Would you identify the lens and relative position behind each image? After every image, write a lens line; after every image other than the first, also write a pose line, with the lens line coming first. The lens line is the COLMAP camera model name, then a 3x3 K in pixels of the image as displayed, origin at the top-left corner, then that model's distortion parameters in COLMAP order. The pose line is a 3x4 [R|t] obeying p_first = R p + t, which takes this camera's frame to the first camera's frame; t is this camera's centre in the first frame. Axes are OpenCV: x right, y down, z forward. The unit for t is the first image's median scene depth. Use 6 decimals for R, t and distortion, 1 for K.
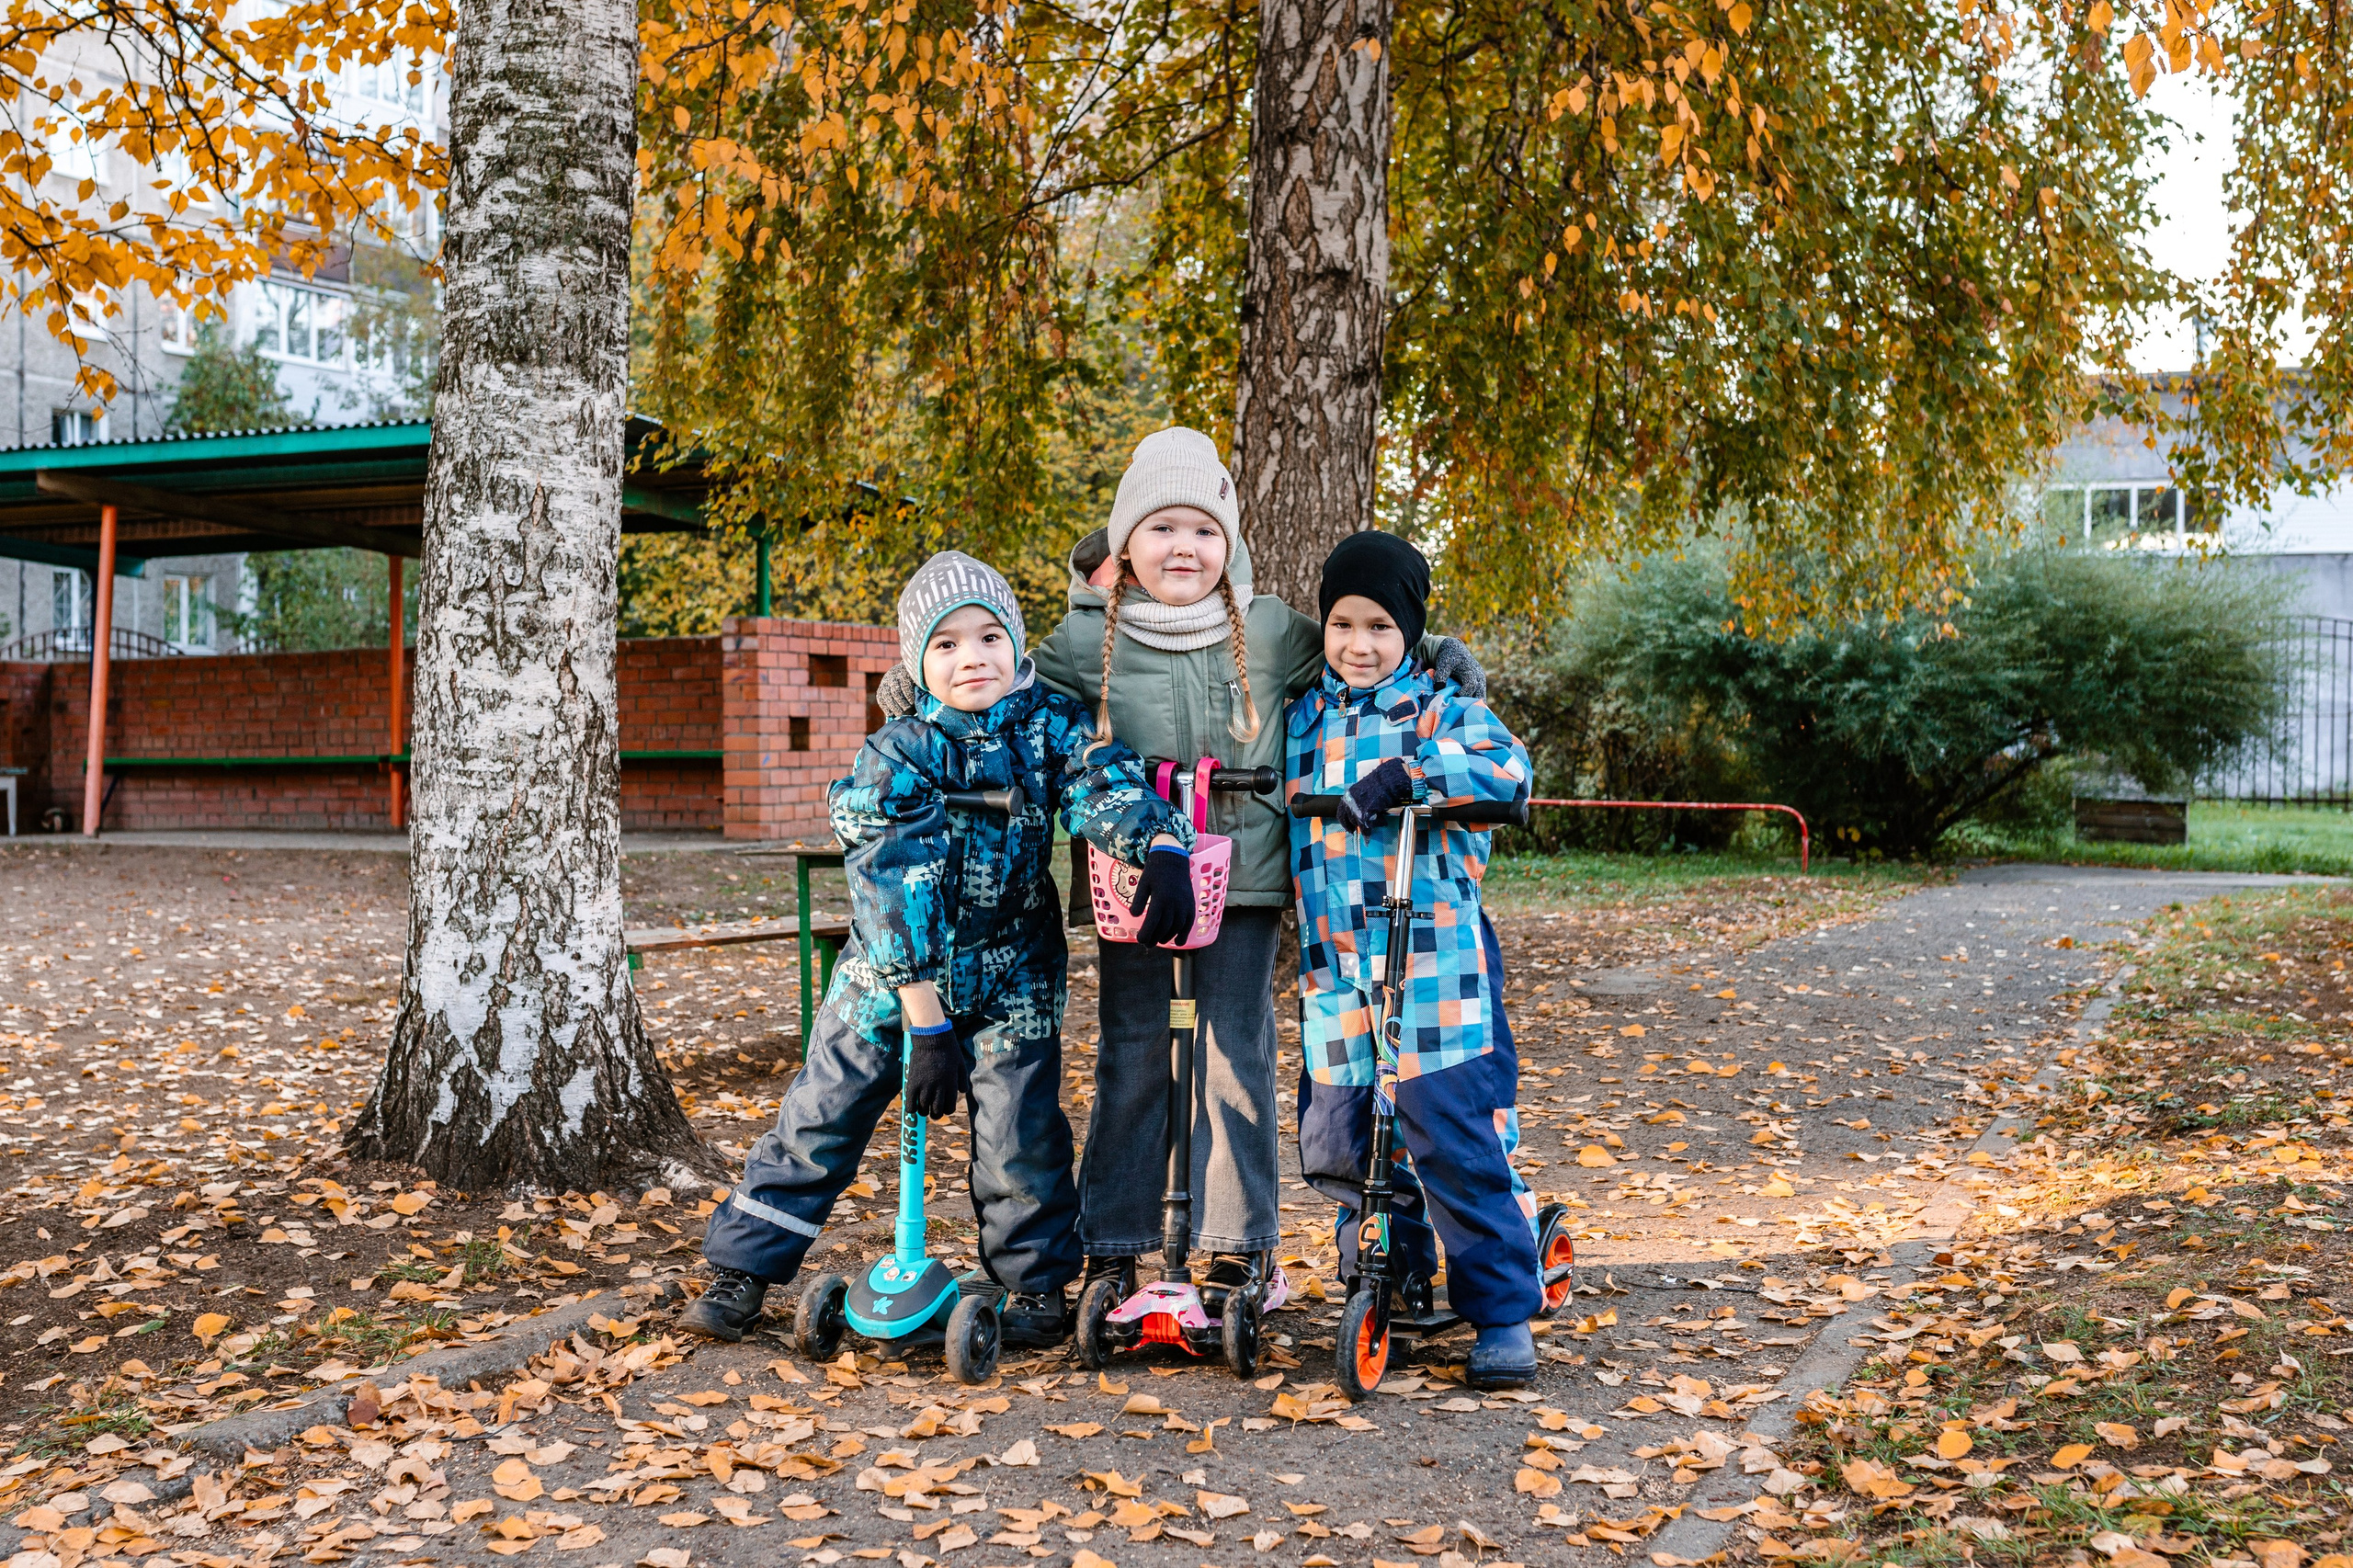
lens RADIAL K [[2689.0, 0, 1173.0], [0, 2689.0, 759.7], [0, 0, 1]] dist [-0.041879, 0.000000]
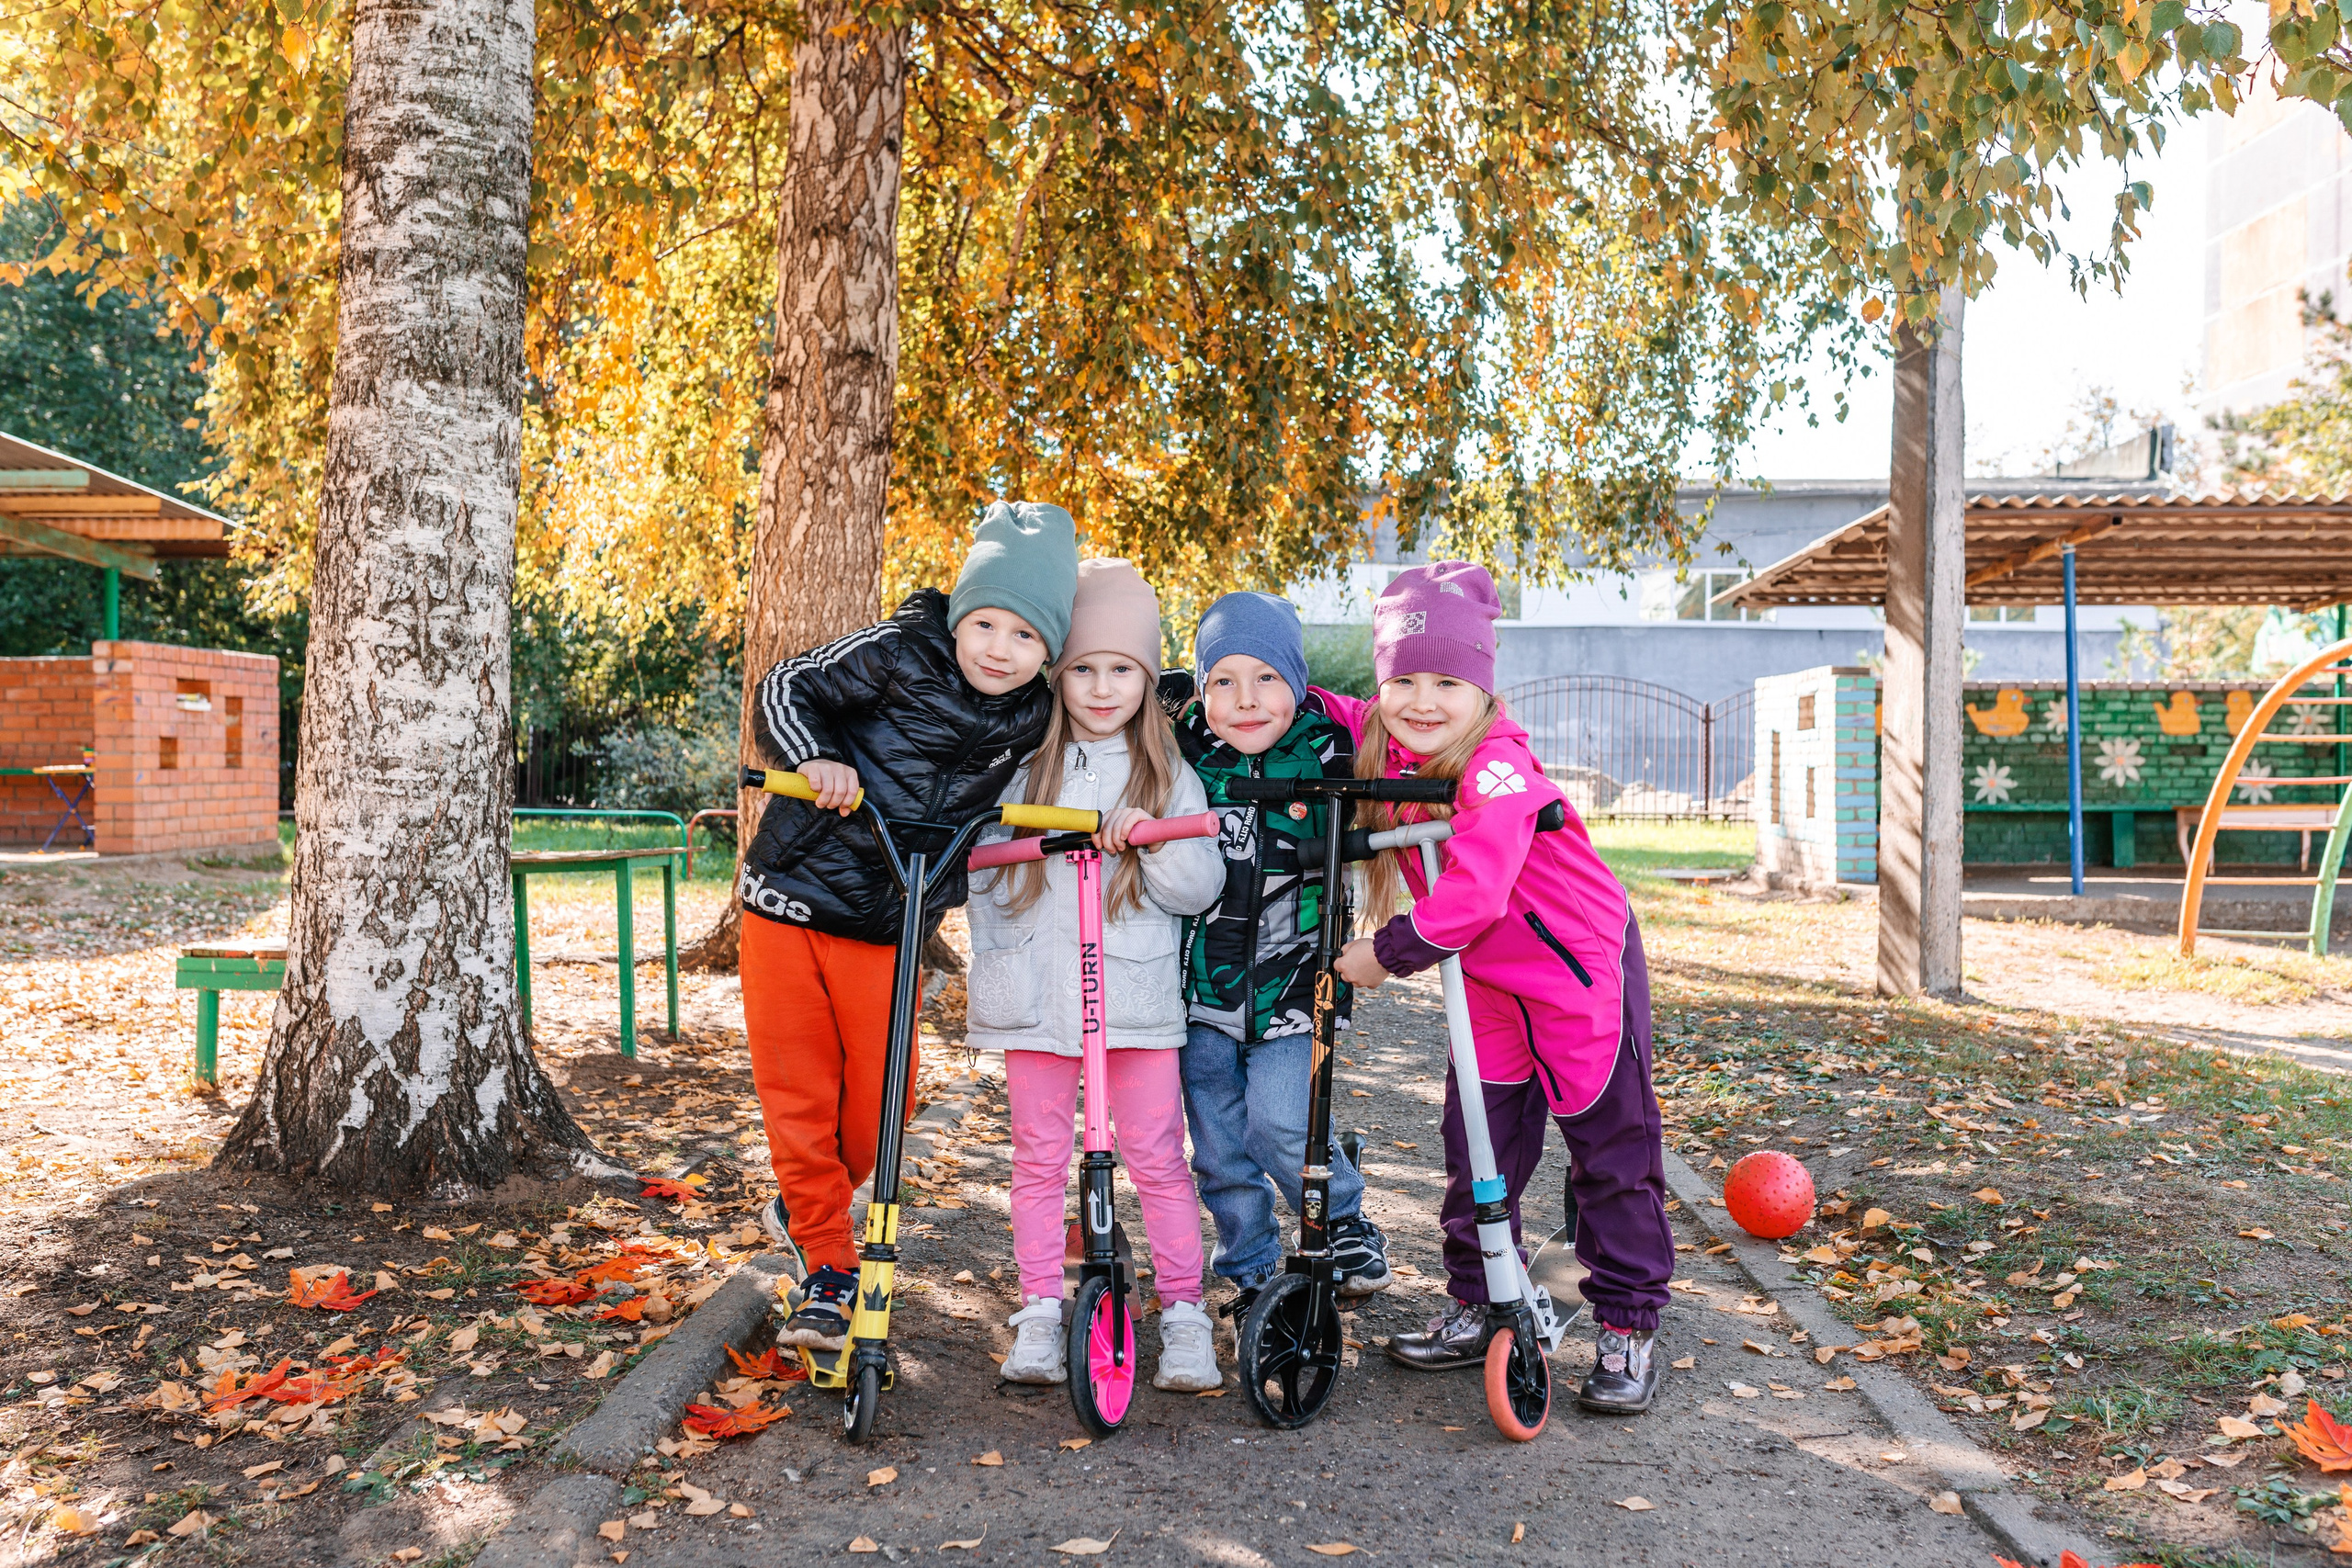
lens RADIAL K [[2256.8, 0, 1168.7], [0, 2256.8, 780.6], [0, 0, 1]] dist [0.009325, 0.000000]
pose [[0.930695, 0.004780, 0.365765, -0.299558], [-0.004189, 0.999988, -0.002411, 0.005364], [-0.365773, 0.000711, 0.930704, 0.093717]]
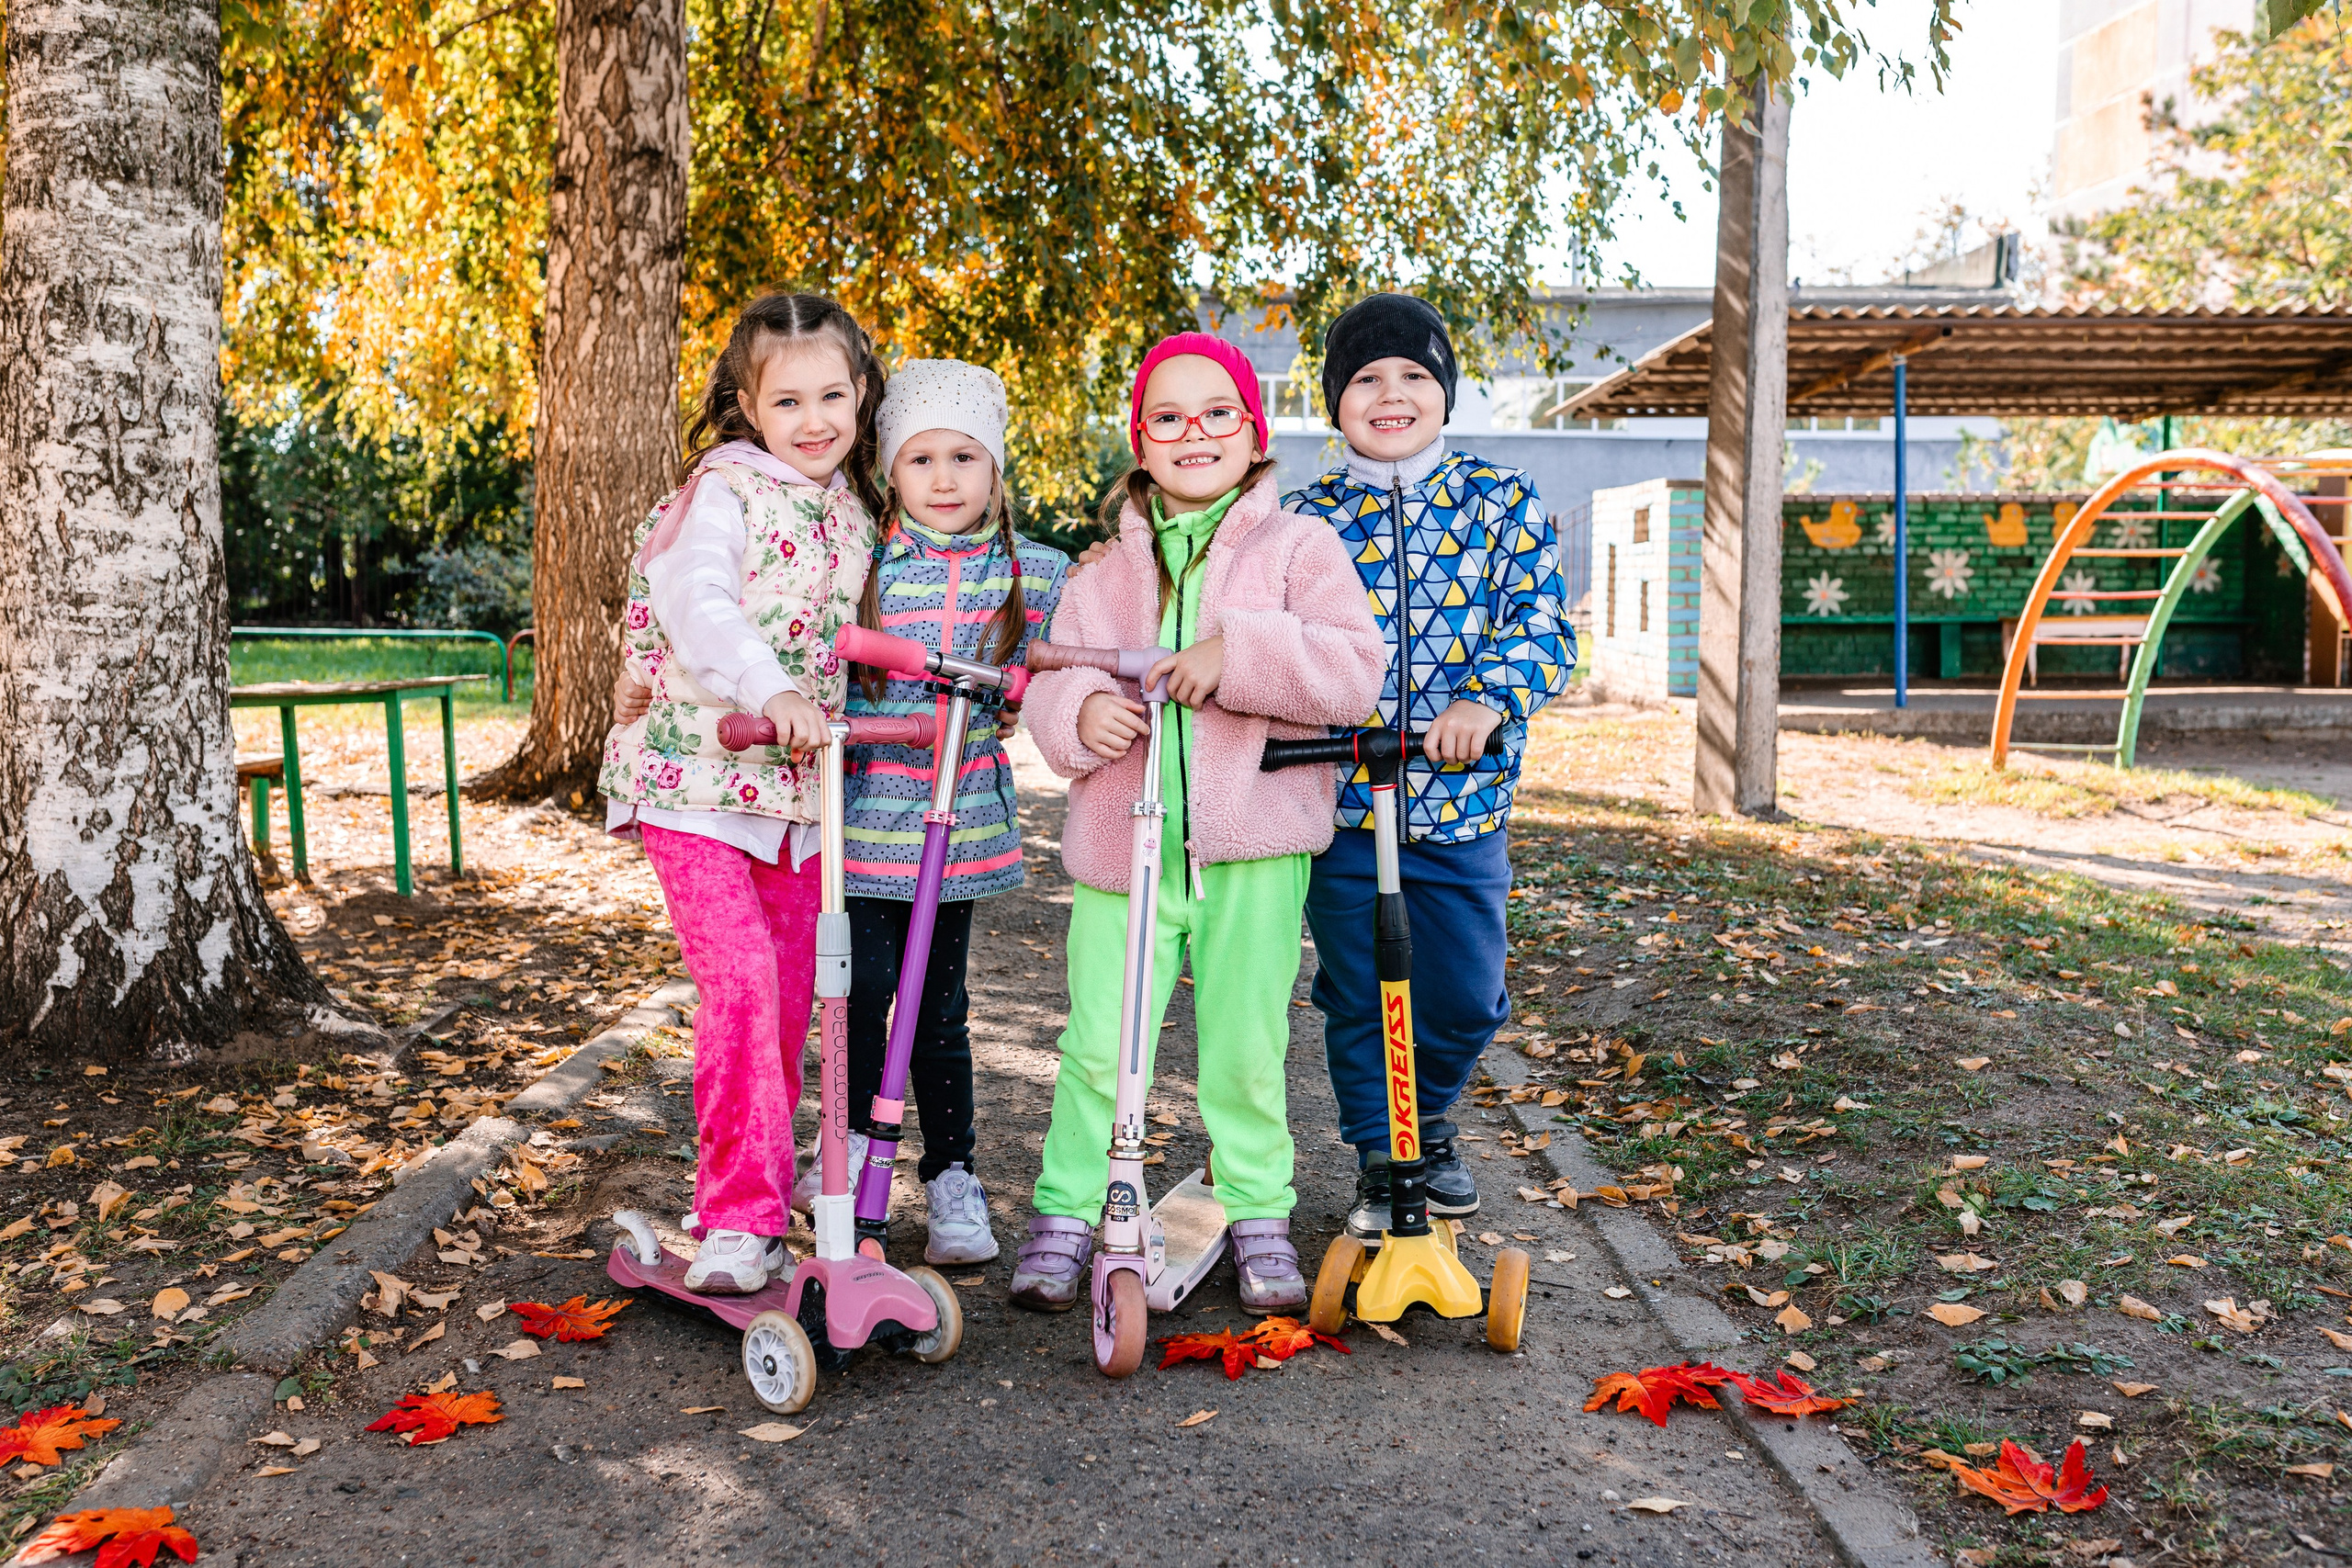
lens RADIAL K [[2256.8, 0, 1166.2], [0, 2256.8, 790.0], [0, 0, 1]] dist [0.009325, 0.000000]
pose [[0.907425, -0.036895, 0.418592, -0.251620], [0.001127, 0.996348, 0.085376, -0.002759], [-0.420213, -0.077000, 0.904153, 0.111325]]
